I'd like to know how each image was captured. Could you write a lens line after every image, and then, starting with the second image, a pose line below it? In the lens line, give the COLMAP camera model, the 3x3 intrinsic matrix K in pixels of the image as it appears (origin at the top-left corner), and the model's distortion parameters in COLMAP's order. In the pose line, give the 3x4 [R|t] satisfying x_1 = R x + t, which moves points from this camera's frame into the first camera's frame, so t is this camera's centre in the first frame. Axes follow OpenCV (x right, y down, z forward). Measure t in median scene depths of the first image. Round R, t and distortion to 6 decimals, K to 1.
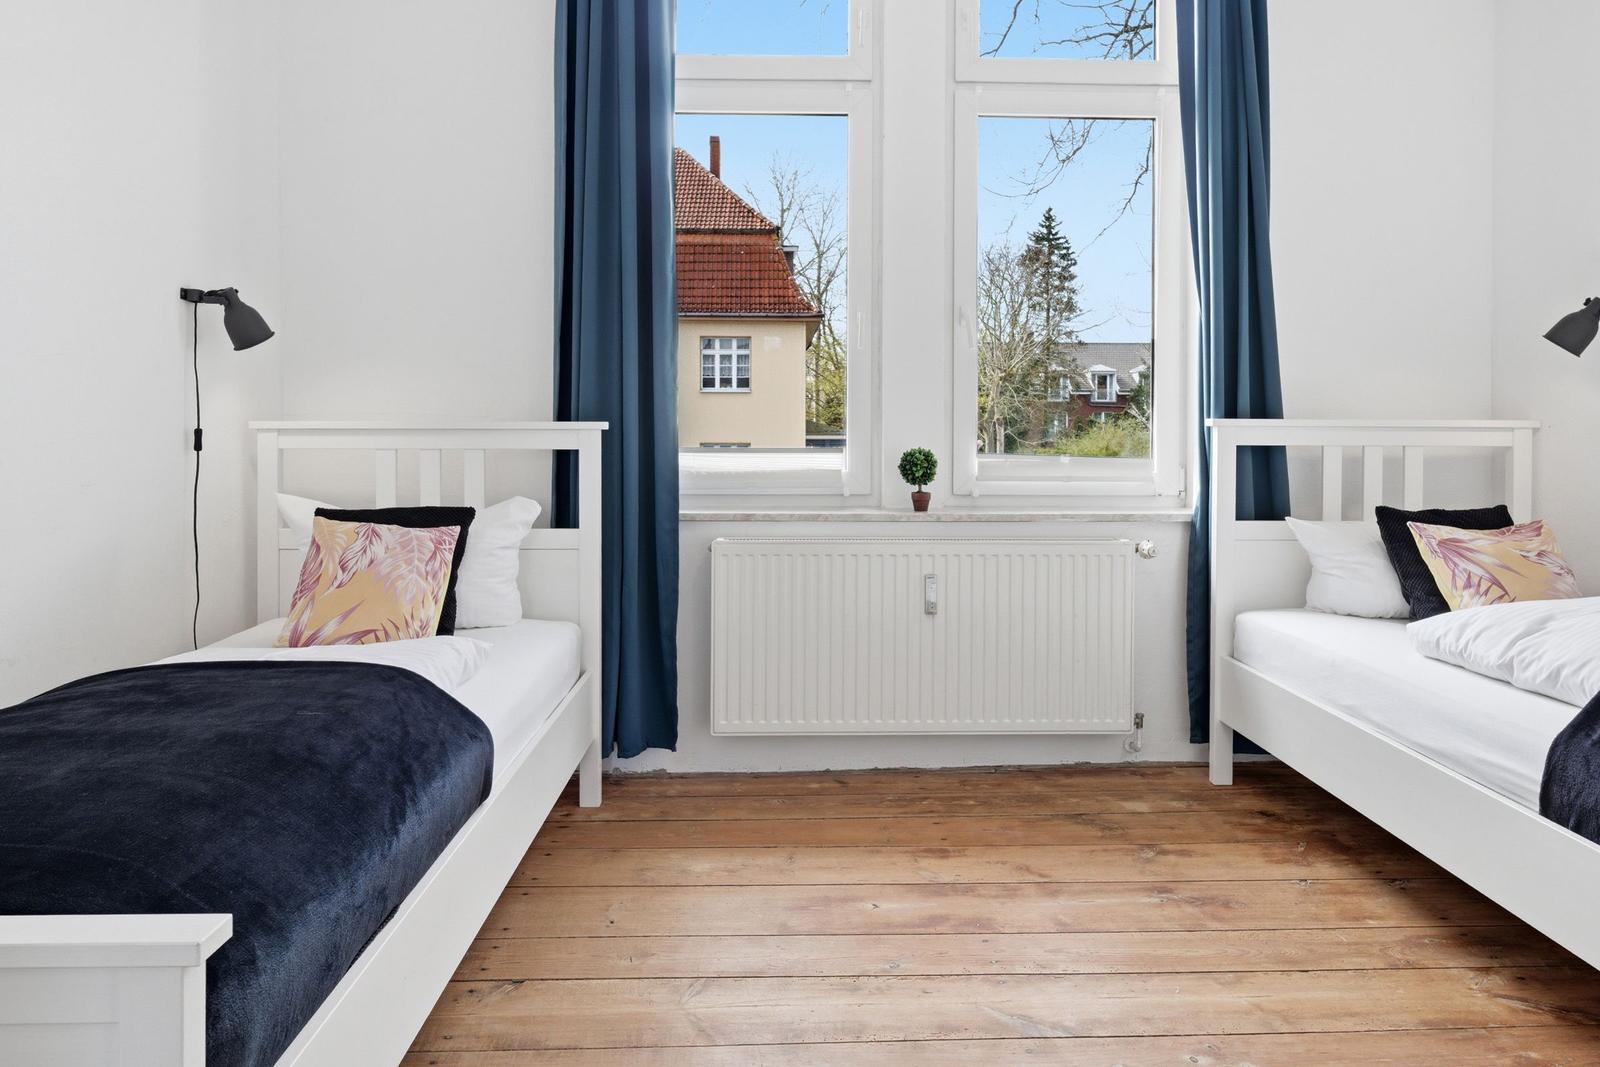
lens RADIAL K [[1049.3, 0, 800.2], [0, 1049.3, 440.3], [0, 0, 1]] dist [0.002355, 0.002489]
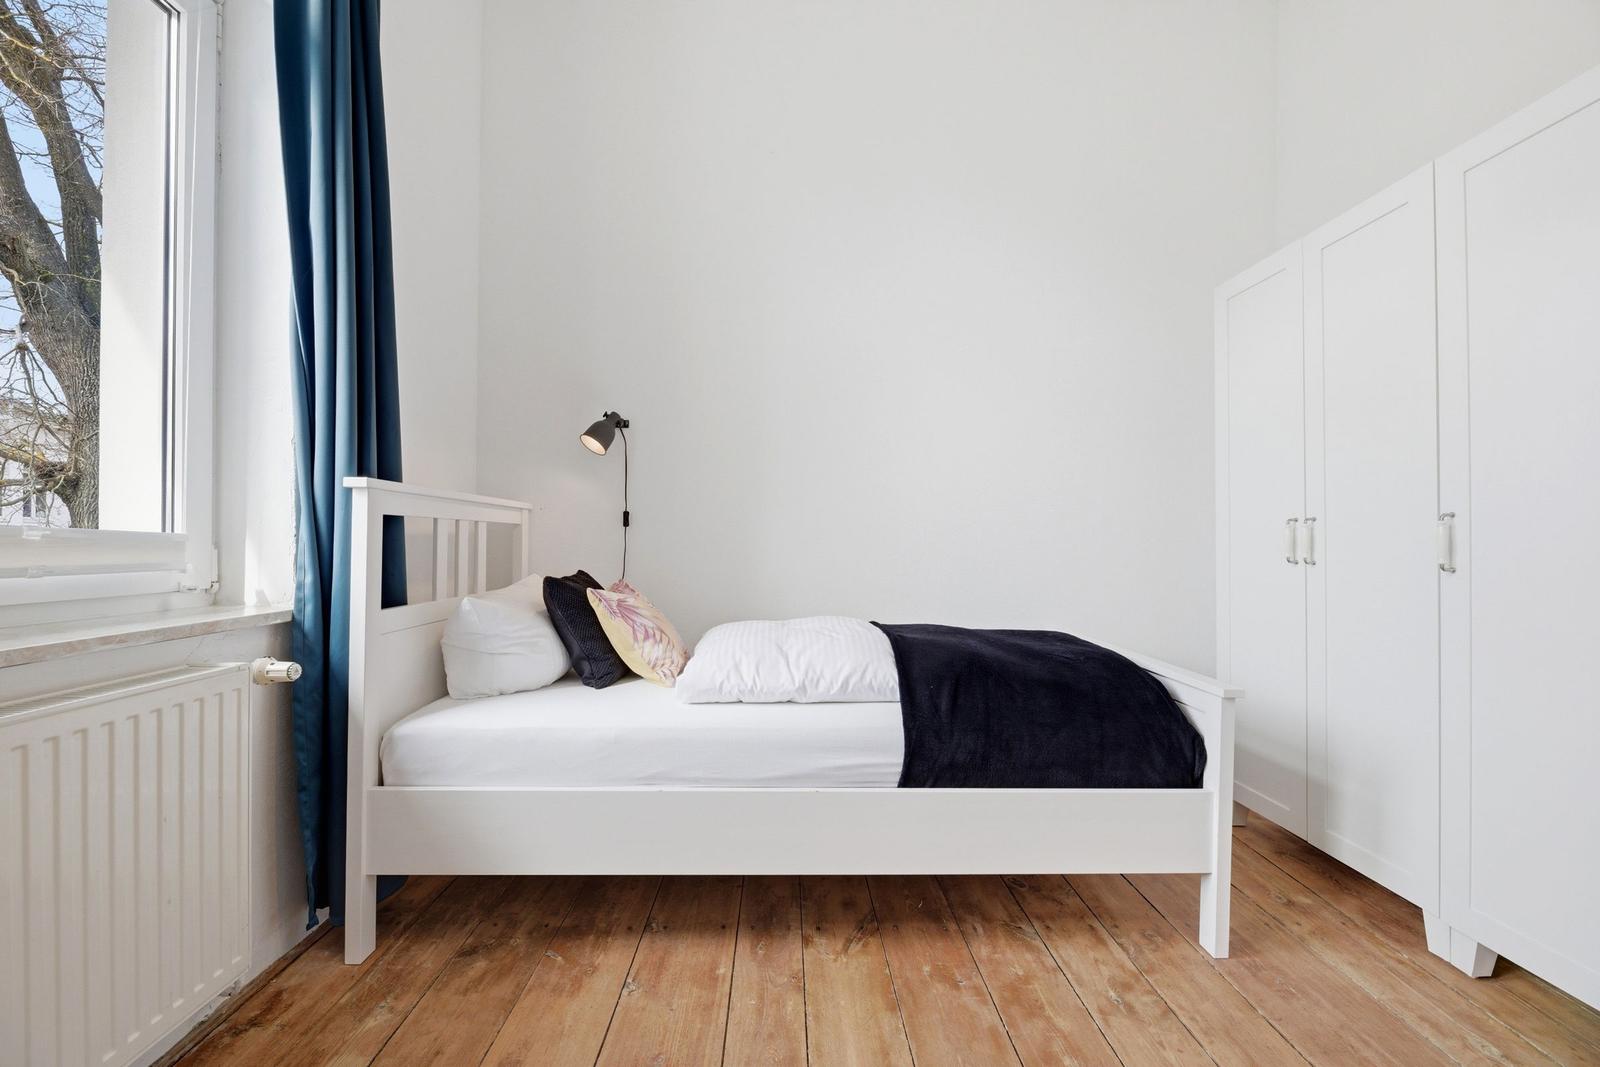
lens RADIAL K [[661.2, 0, 803.9], [0, 661.2, 527.8], [0, 0, 1]] dist [-0.001152, -0.000175]
pose [[-0.004973, 0.013524, 0.999896, -0.096183], [0.002557, 0.999905, -0.013511, 0.024718], [-0.999984, 0.002490, -0.005007, 0.767060]]
